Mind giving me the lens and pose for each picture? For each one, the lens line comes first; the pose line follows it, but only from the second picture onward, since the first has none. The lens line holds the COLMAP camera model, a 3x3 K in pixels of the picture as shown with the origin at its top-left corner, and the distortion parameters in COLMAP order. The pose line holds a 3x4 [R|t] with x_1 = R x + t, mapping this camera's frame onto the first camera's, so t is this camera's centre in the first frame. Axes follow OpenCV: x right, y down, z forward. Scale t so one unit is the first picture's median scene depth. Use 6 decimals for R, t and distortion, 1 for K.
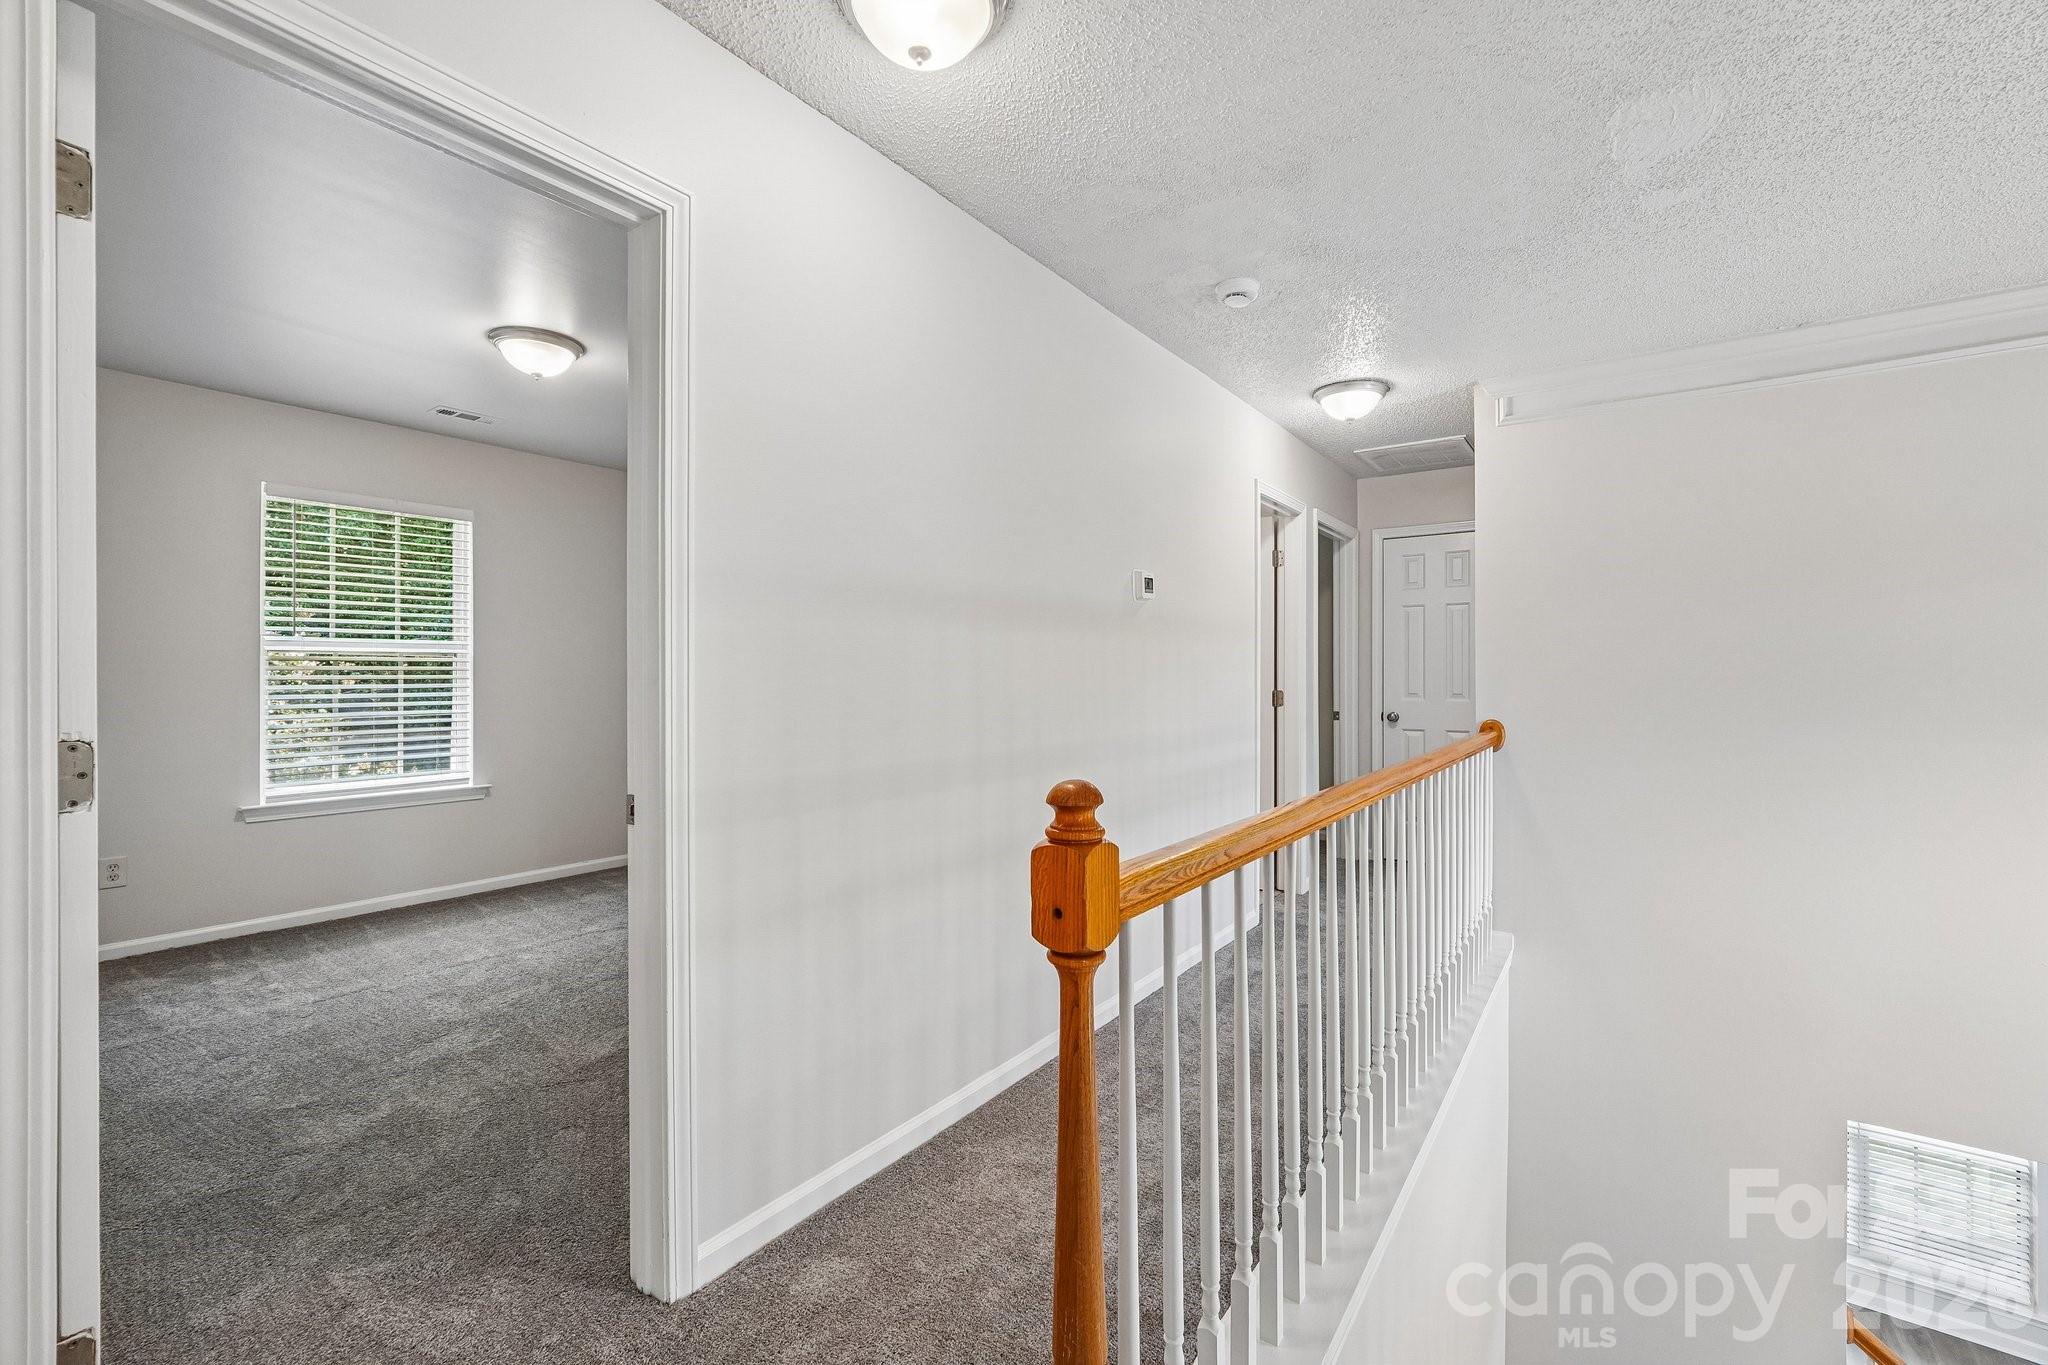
lens RADIAL K [[862.7, 0, 1021.3], [0, 862.7, 677.1], [0, 0, 1]] dist [-0.003256, 0.003241]
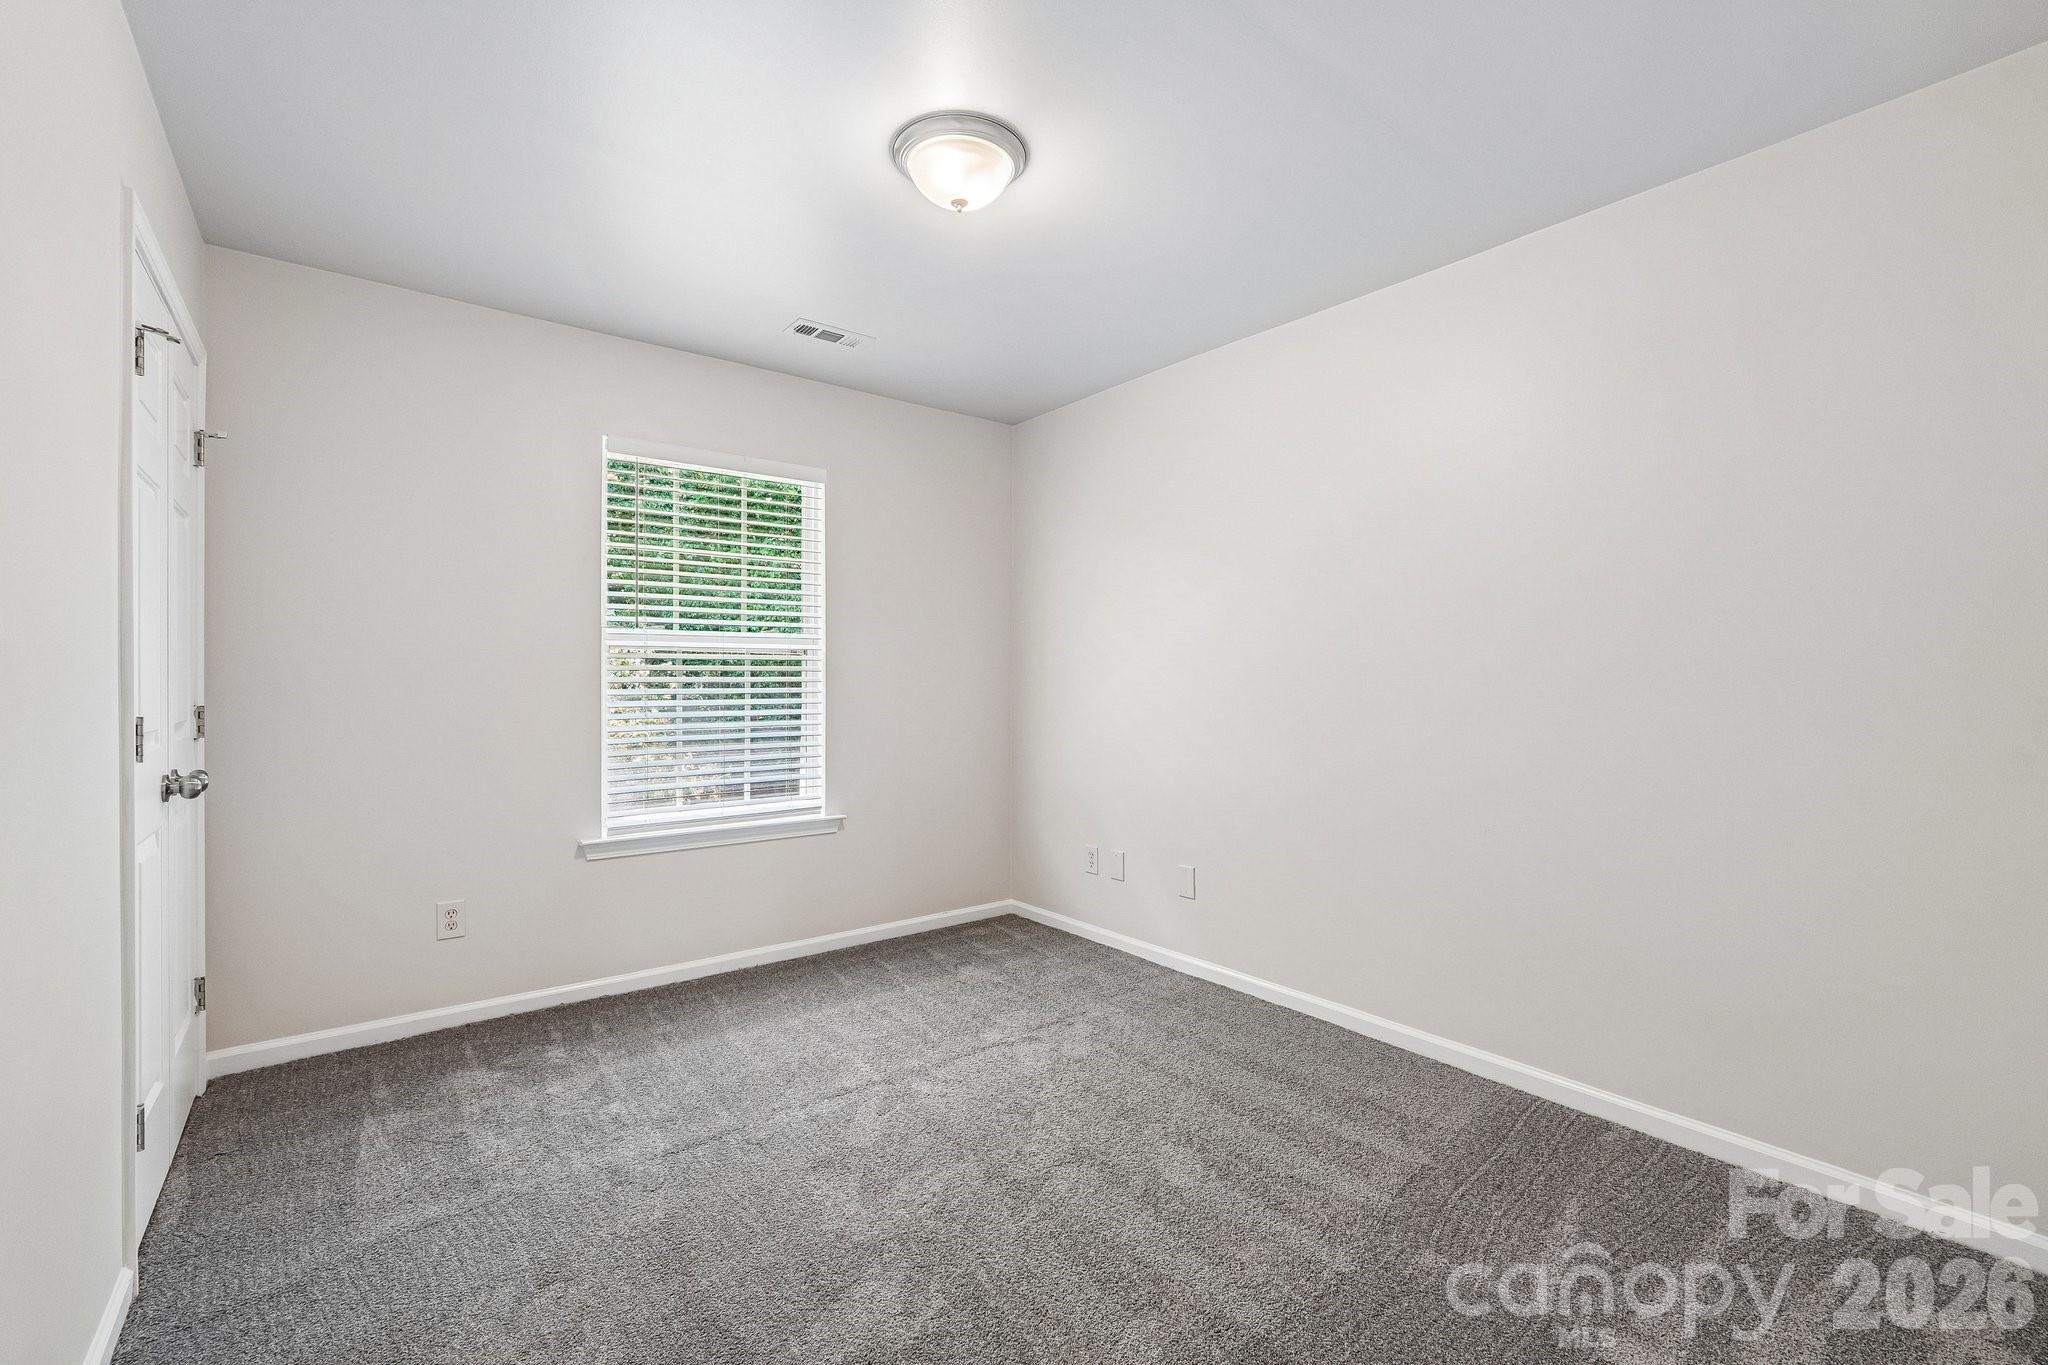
lens RADIAL K [[862.7, 0, 1021.3], [0, 862.7, 677.1], [0, 0, 1]] dist [-0.003256, 0.003241]
pose [[0.962237, -0.002527, -0.272202, -0.269564], [0.001437, 0.999990, -0.004204, 0.001730], [0.272210, 0.003654, 0.962231, 0.312221]]
